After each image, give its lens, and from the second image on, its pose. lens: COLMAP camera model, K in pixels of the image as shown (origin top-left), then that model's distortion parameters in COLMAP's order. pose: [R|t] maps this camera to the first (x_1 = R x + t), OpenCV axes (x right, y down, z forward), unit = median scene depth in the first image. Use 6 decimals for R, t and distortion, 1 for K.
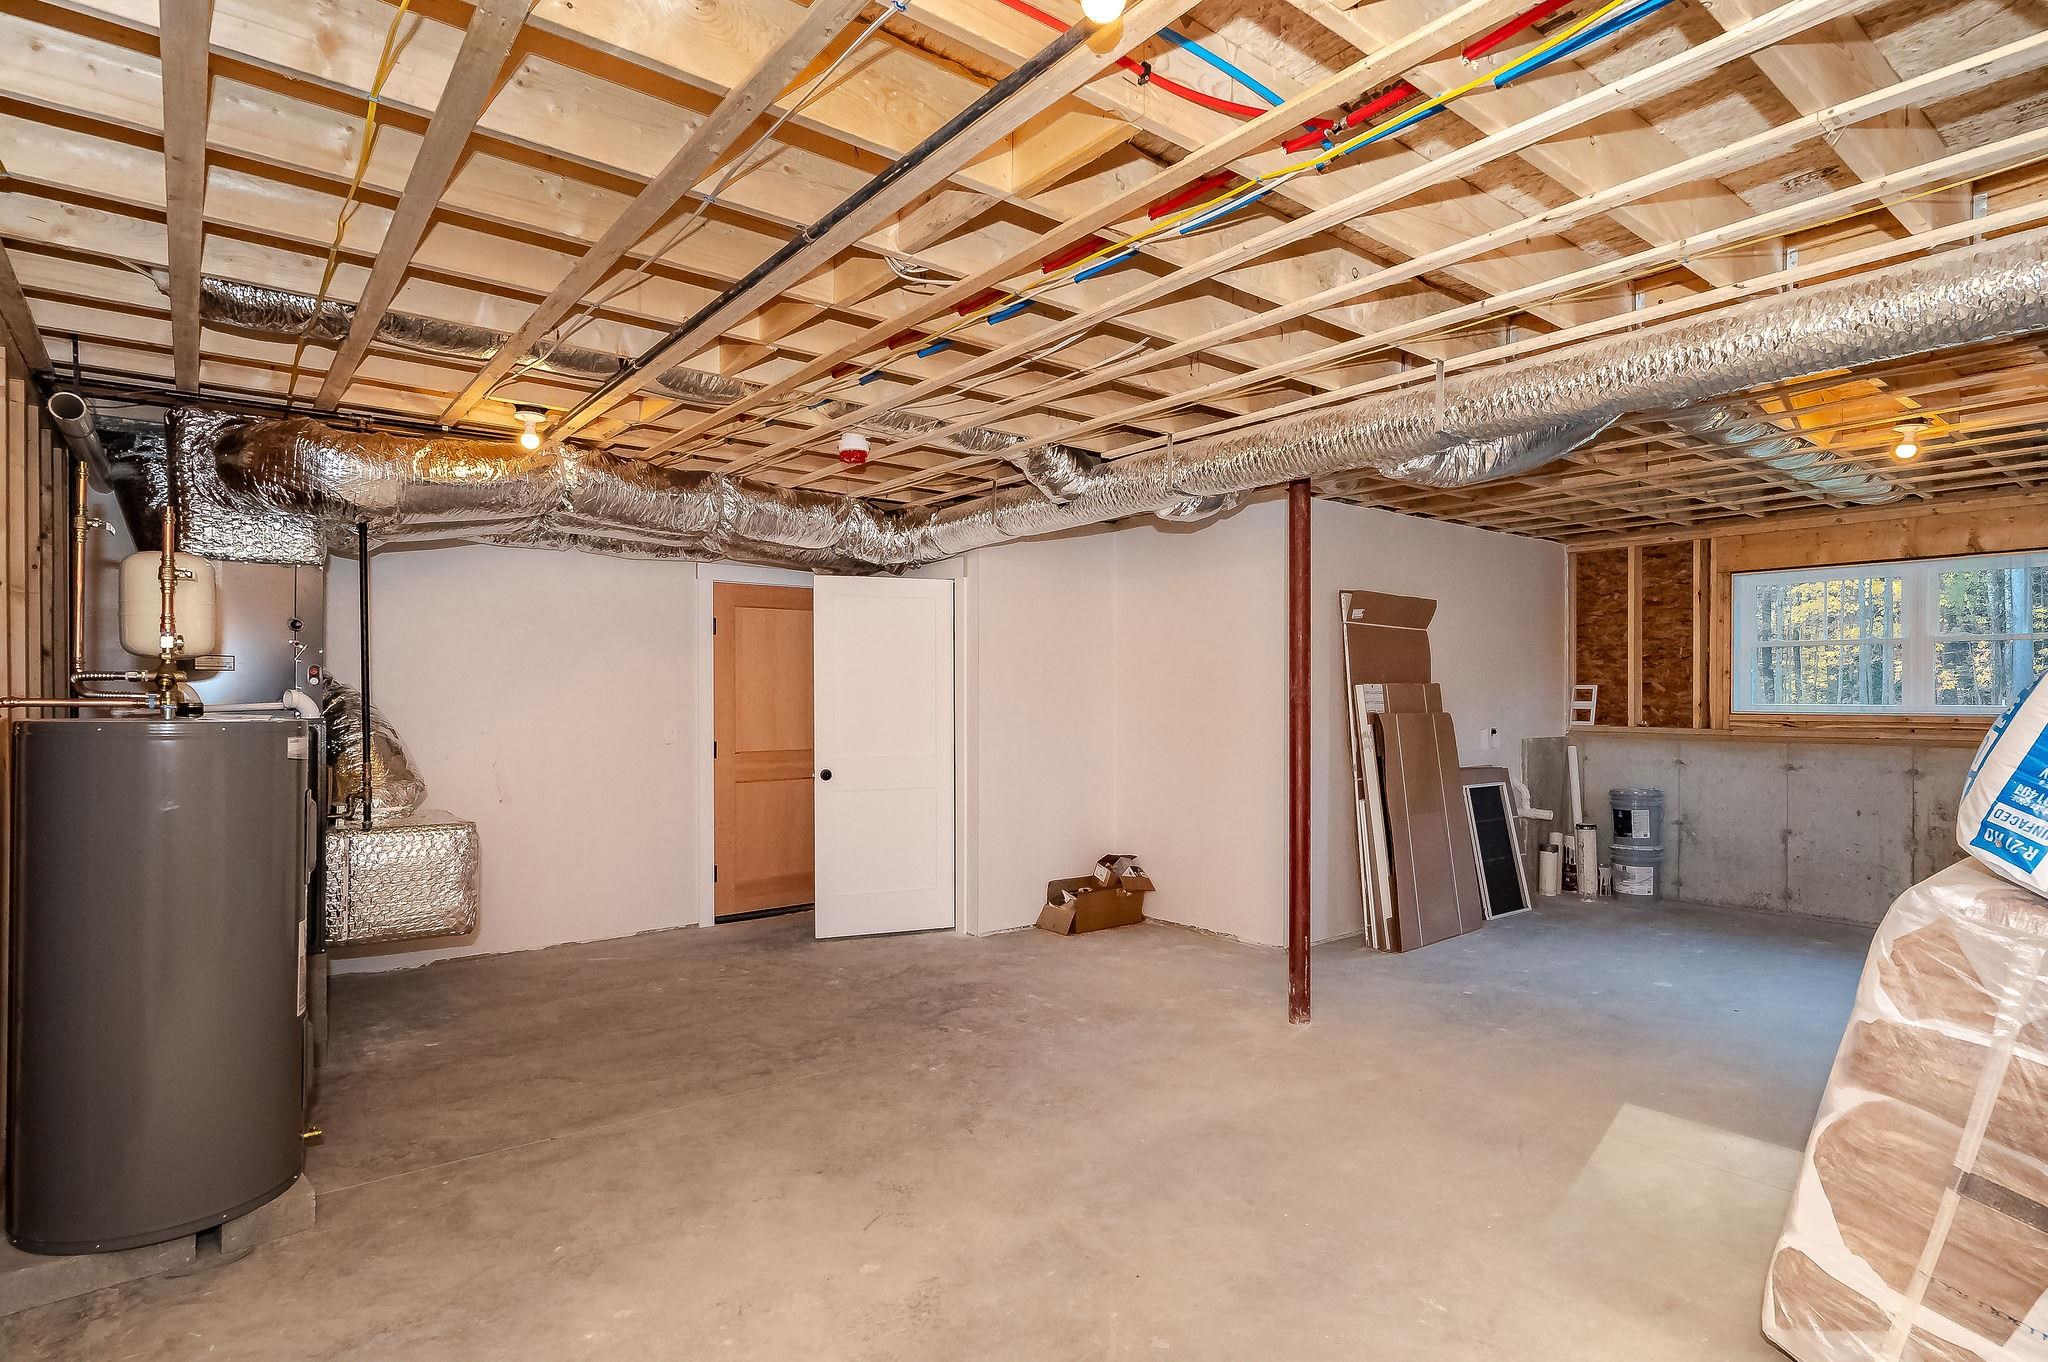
lens RADIAL K [[1050.4, 0, 1024.0], [0, 1050.4, 681.0], [0, 0, 1]] dist [-0.002577, -0.000373]
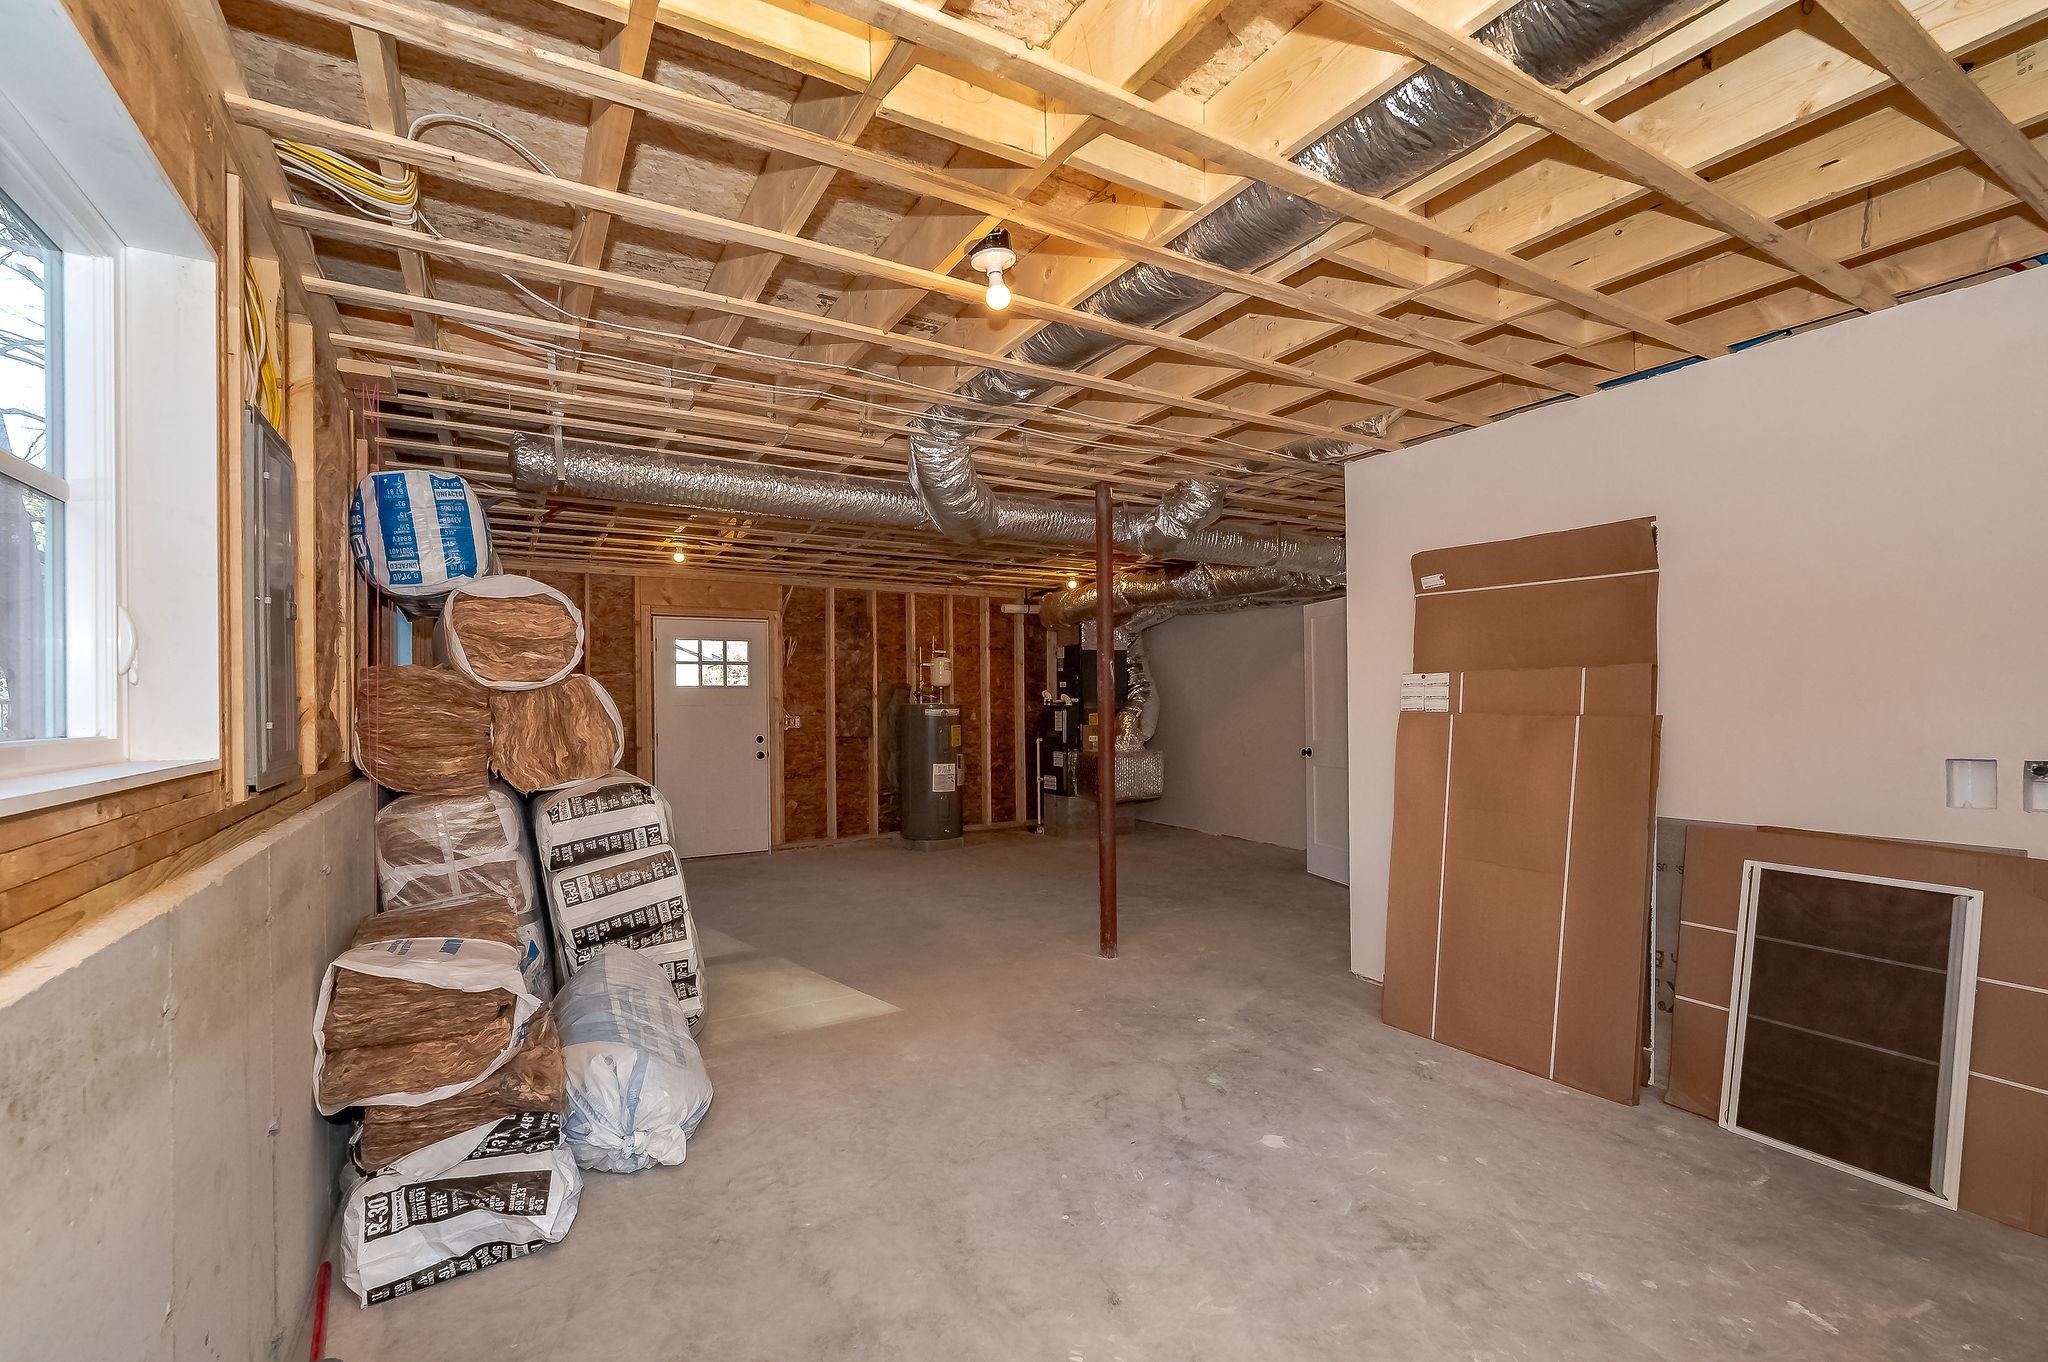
lens RADIAL K [[901.4, 0, 1027.2], [0, 901.4, 707.0], [0, 0, 1]] dist [-0.000500, -0.000021]
pose [[-0.144424, 0.004589, -0.989505, 1.164788], [0.013732, 0.999902, 0.002632, 0.024388], [0.989421, -0.013208, -0.144473, 0.934620]]
